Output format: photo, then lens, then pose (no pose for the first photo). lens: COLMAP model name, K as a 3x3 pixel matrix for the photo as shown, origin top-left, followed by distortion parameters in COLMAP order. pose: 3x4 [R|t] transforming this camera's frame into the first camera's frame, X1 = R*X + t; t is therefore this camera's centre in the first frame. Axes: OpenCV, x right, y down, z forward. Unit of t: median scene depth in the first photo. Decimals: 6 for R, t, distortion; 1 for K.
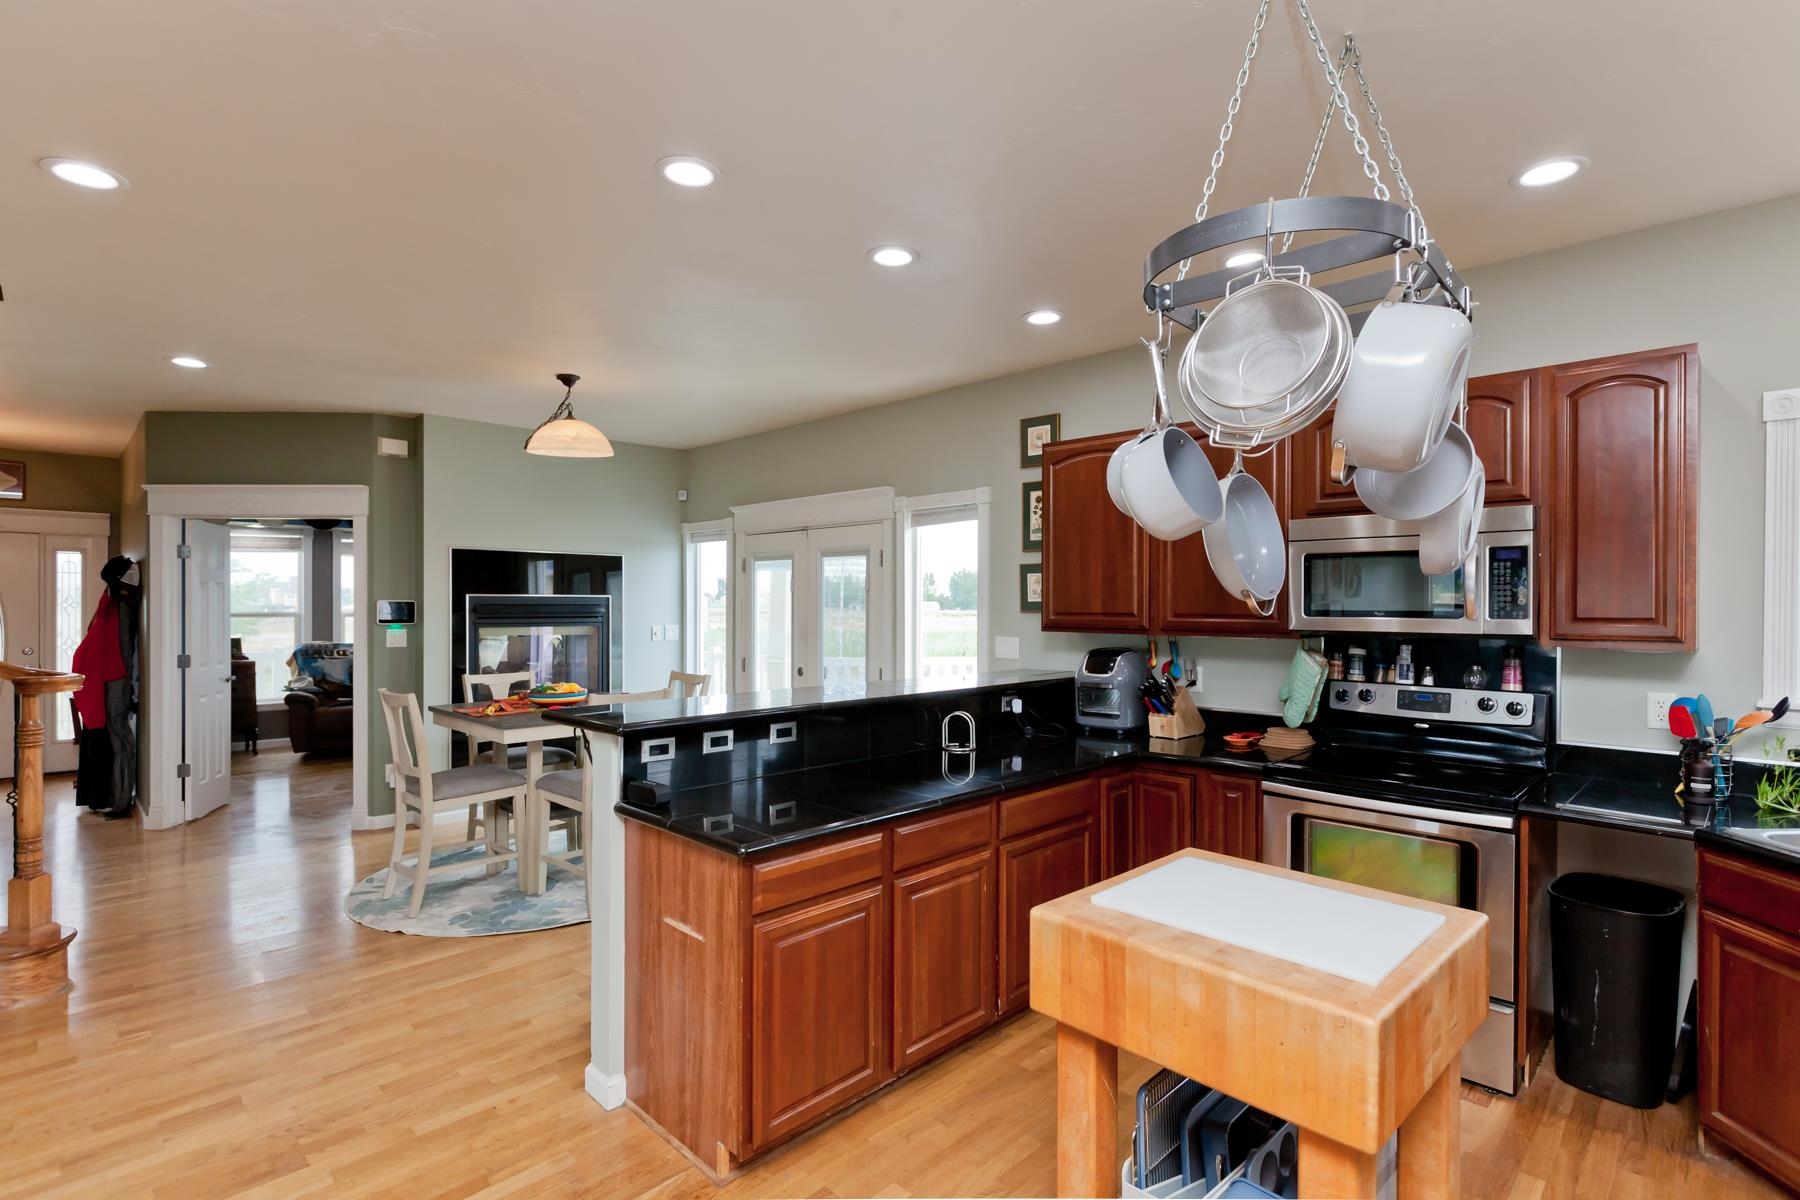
lens RADIAL K [[858.3, 0, 902.2], [0, 858.3, 603.5], [0, 0, 1]] dist [0.000409, -0.000111]
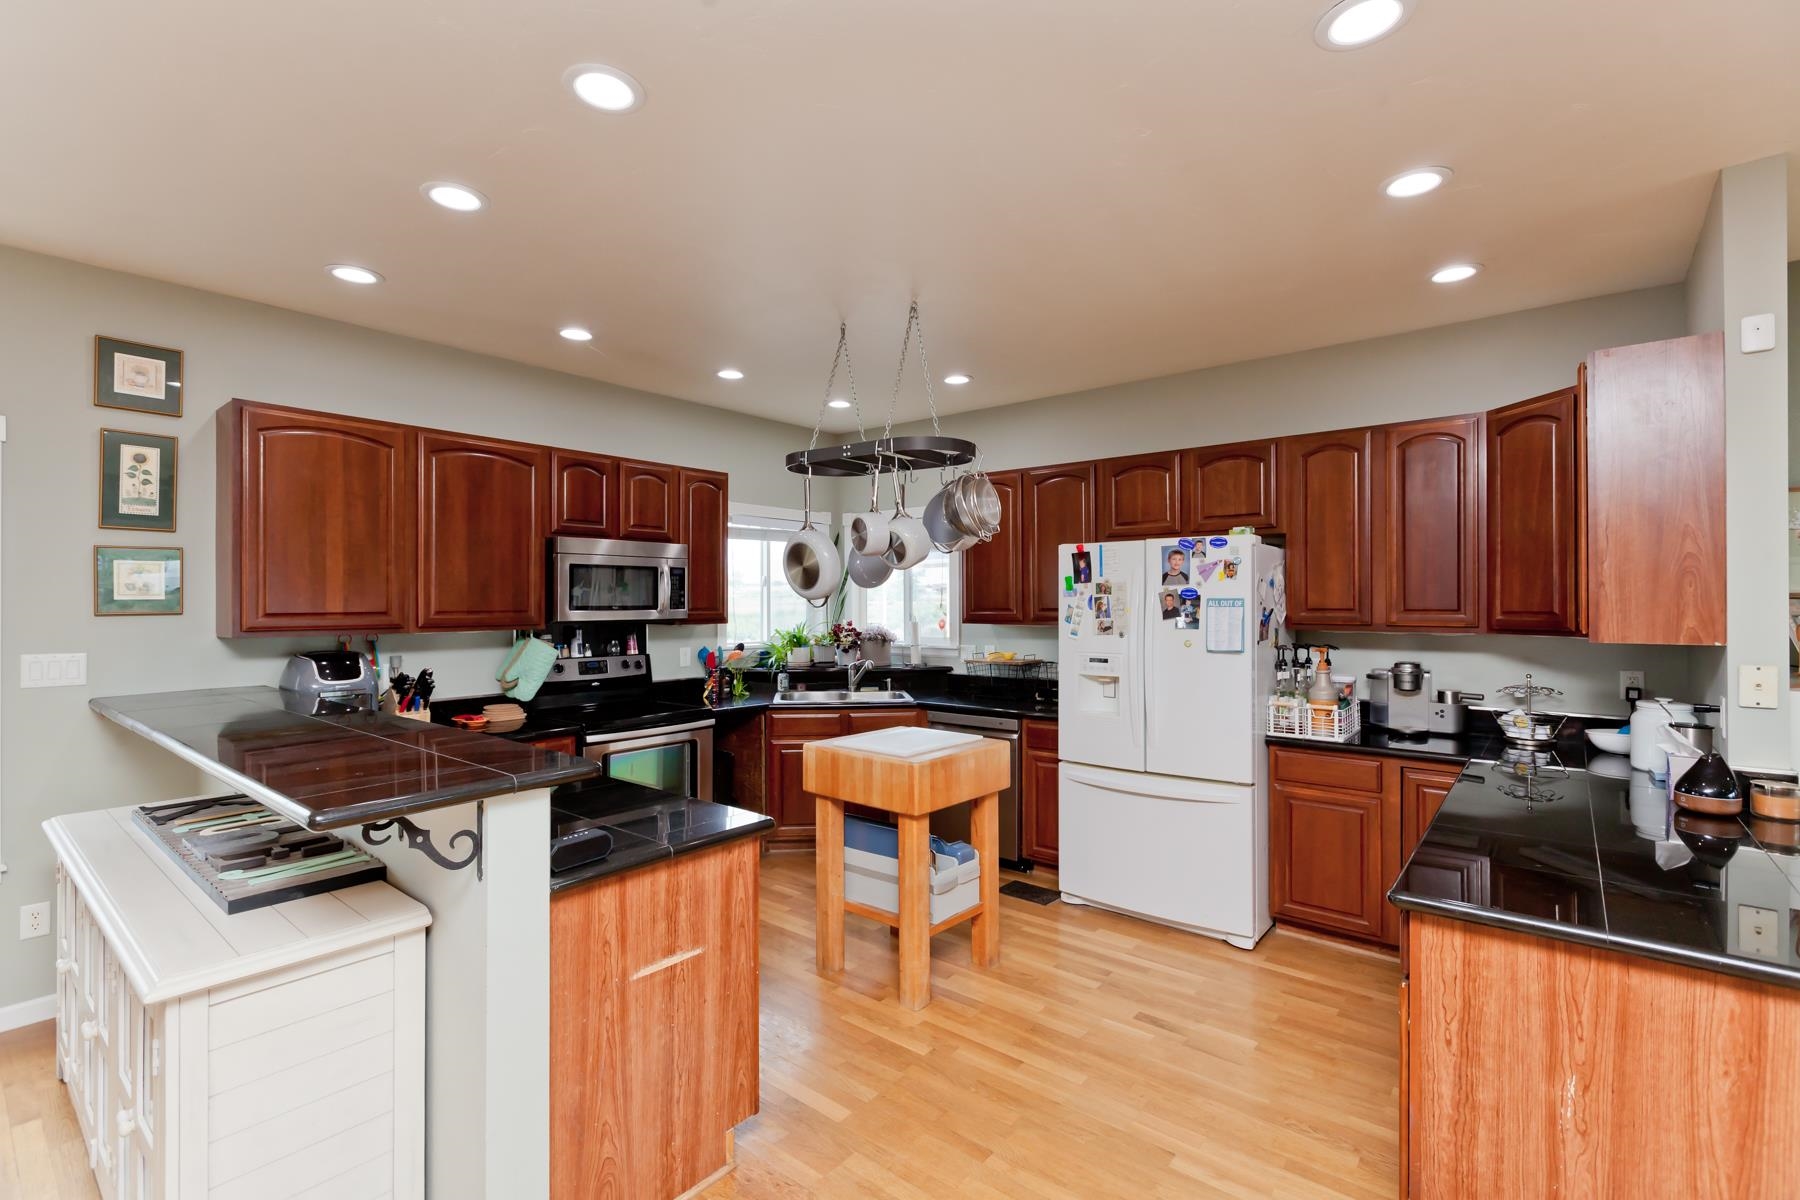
lens RADIAL K [[807.3, 0, 890.5], [0, 807.3, 597.9], [0, 0, 1]] dist [0.001925, -0.001460]
pose [[-0.085709, 0.000972, 0.996320, -0.542362], [0.001311, 0.999999, -0.000863, -0.002276], [-0.996319, 0.001232, -0.085710, 0.405398]]
